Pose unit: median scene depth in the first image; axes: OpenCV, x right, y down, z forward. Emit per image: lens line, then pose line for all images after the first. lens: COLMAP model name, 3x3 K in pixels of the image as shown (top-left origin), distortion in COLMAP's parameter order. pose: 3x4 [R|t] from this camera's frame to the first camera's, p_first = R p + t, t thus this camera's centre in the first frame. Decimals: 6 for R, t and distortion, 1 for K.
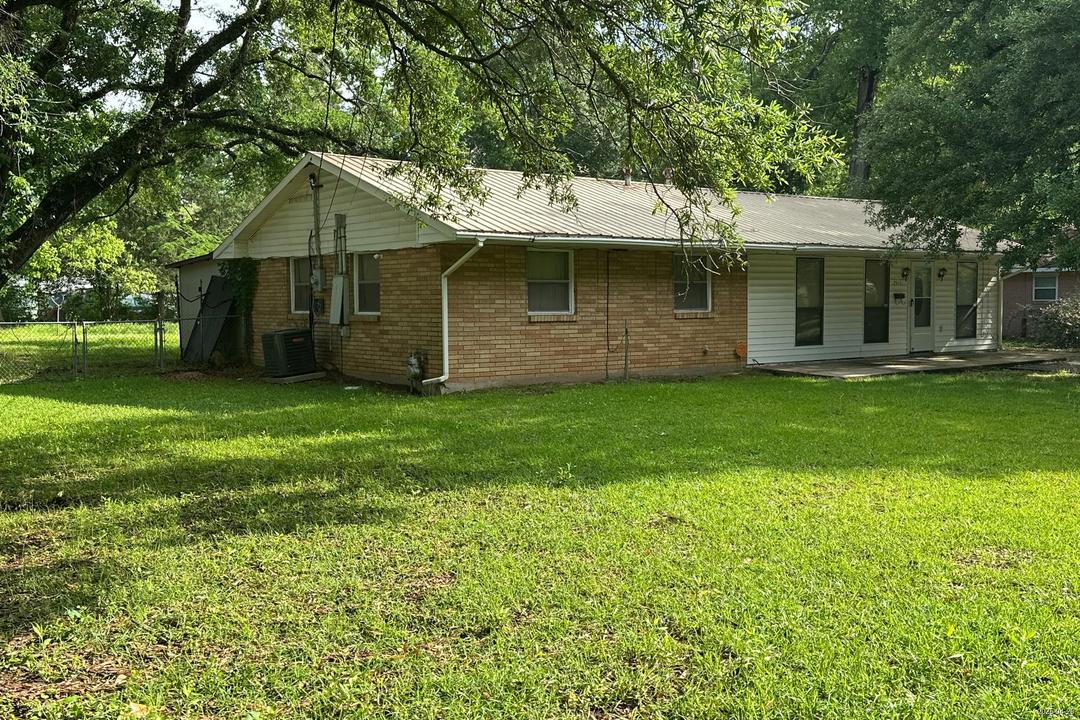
lens RADIAL K [[1011.0, 0, 540.0], [0, 1011.0, 360.0], [0, 0, 1]] dist [0.215758, -0.374520]
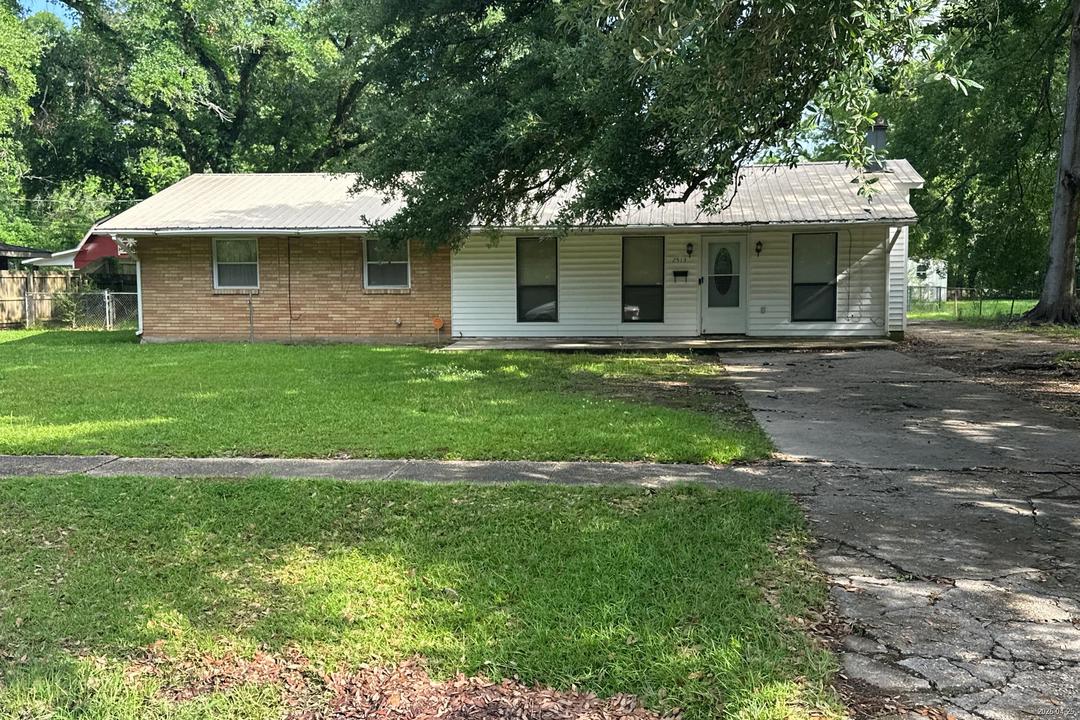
lens RADIAL K [[1011.0, 0, 540.0], [0, 1011.0, 360.0], [0, 0, 1]] dist [0.215758, -0.374520]
pose [[0.709561, 0.050226, -0.702852, 1.066251], [-0.038163, 0.998732, 0.032843, -0.010386], [0.703610, 0.003519, 0.710578, 0.292470]]
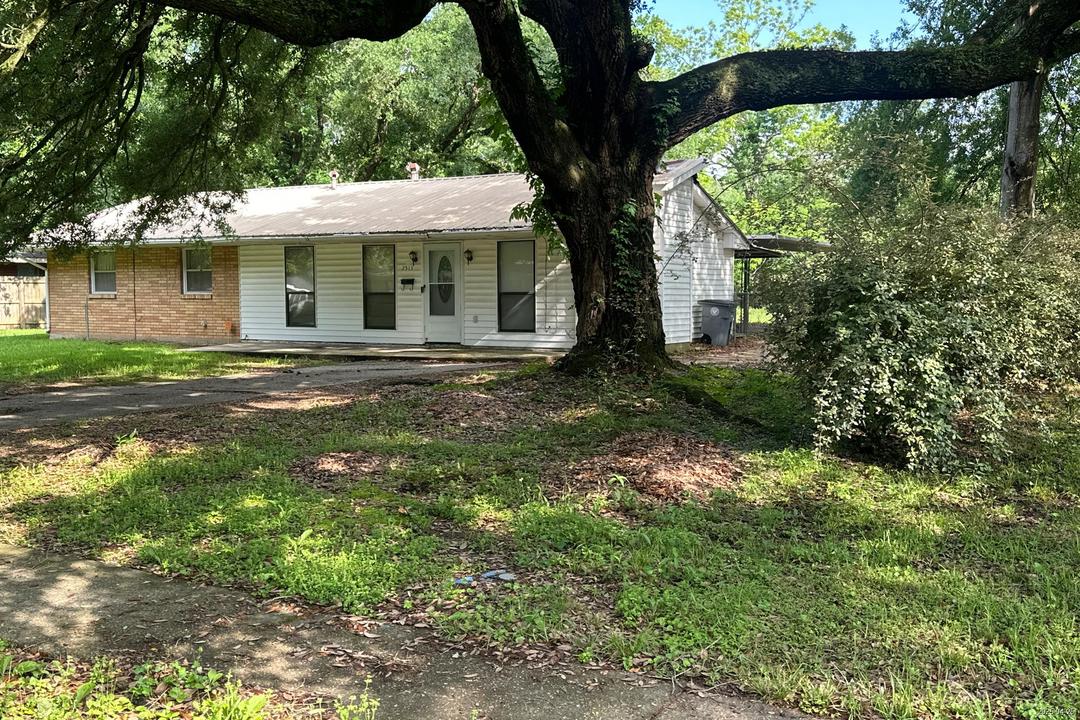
lens RADIAL K [[1011.0, 0, 540.0], [0, 1011.0, 360.0], [0, 0, 1]] dist [0.215758, -0.374520]
pose [[0.373652, 0.068096, -0.925066, 1.469561], [-0.050562, 0.997314, 0.052991, -0.053426], [0.926190, 0.026973, 0.376091, 0.891962]]
